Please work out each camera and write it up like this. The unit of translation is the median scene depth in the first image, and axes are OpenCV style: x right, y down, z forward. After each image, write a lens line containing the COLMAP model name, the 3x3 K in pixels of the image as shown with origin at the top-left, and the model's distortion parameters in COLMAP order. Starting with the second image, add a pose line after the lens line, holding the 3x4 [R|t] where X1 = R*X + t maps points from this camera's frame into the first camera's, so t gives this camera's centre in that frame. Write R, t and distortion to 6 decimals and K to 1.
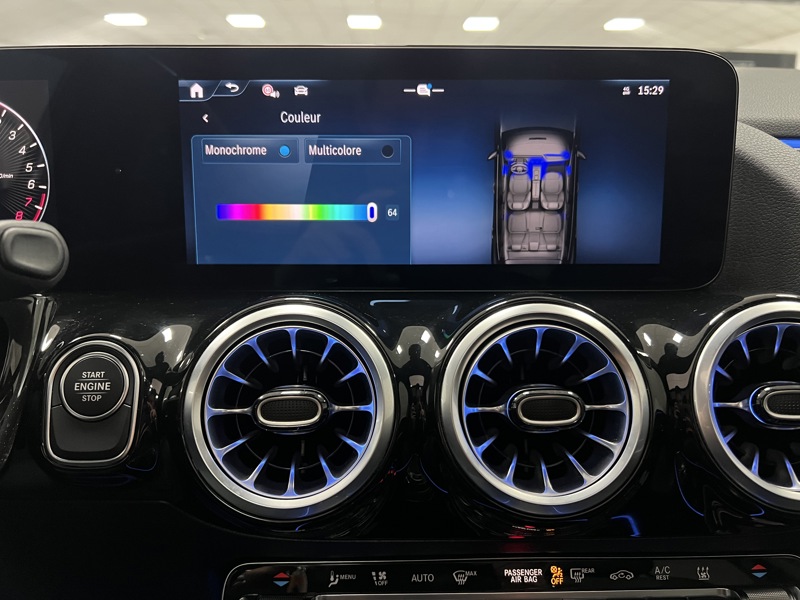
lens RADIAL K [[627.8, 0, 403.8], [0, 627.8, 299.2], [0, 0, 1]] dist [0.011666, -0.040200]
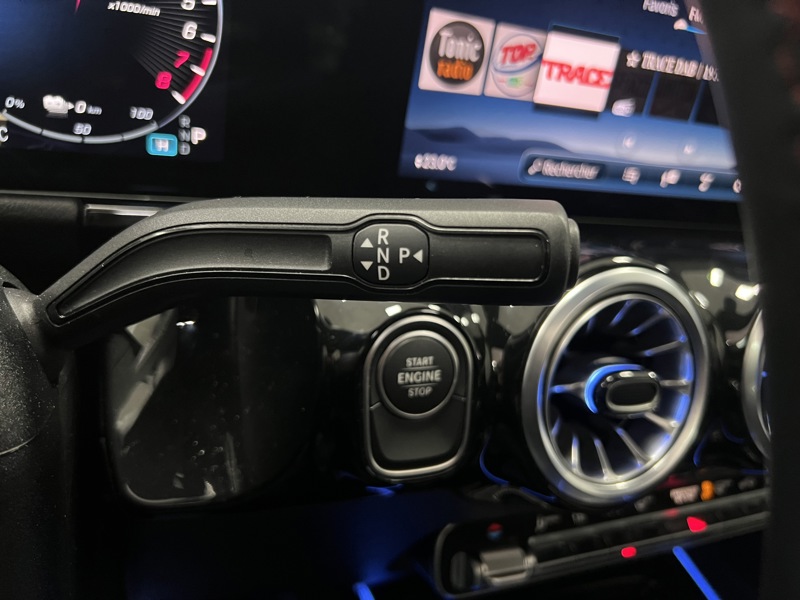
lens RADIAL K [[627.8, 0, 396.7], [0, 627.8, 305.3], [0, 0, 1]] dist [0.011666, -0.040200]
pose [[0.927619, -0.009528, 0.373405, -0.766793], [-0.104764, 0.952913, 0.284571, -0.147534], [-0.358534, -0.303093, 0.882943, 0.354116]]
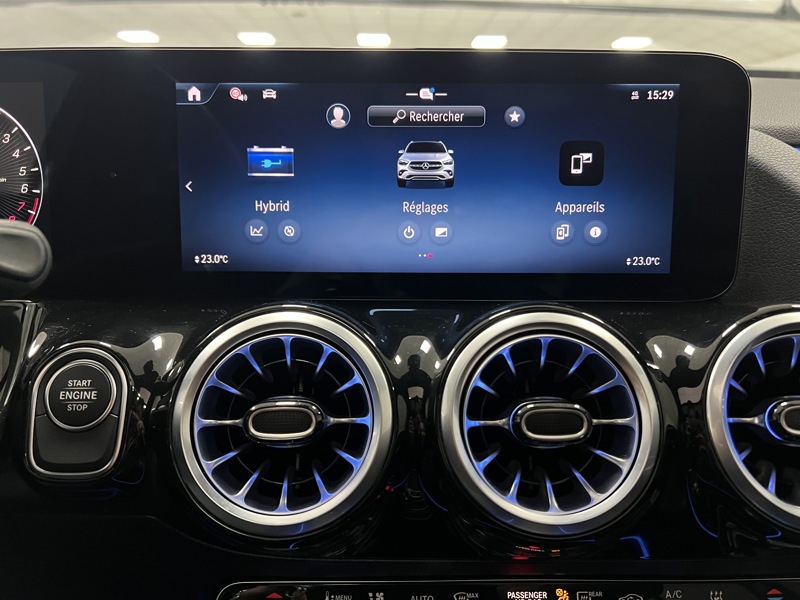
lens RADIAL K [[627.8, 0, 404.8], [0, 627.8, 300.5], [0, 0, 1]] dist [0.011666, -0.040200]
pose [[0.999929, 0.006645, -0.009913, 0.011893], [-0.006874, 0.999707, -0.023227, 0.012064], [0.009756, 0.023294, 0.999681, 0.038901]]
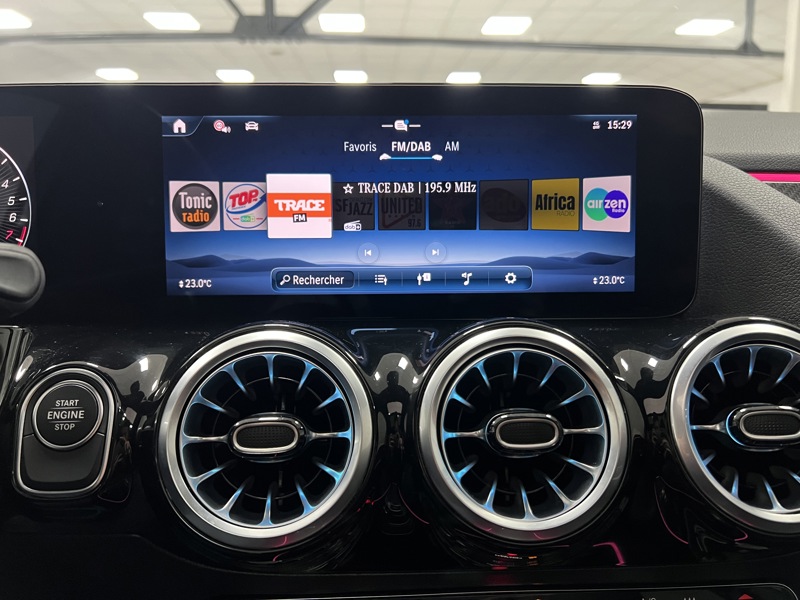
lens RADIAL K [[627.8, 0, 403.7], [0, 627.8, 296.4], [0, 0, 1]] dist [0.011666, -0.040200]
pose [[0.999764, -0.007522, 0.020361, 0.015363], [0.009128, 0.996755, -0.079971, 0.035301], [-0.019693, 0.080138, 0.996589, -0.007382]]
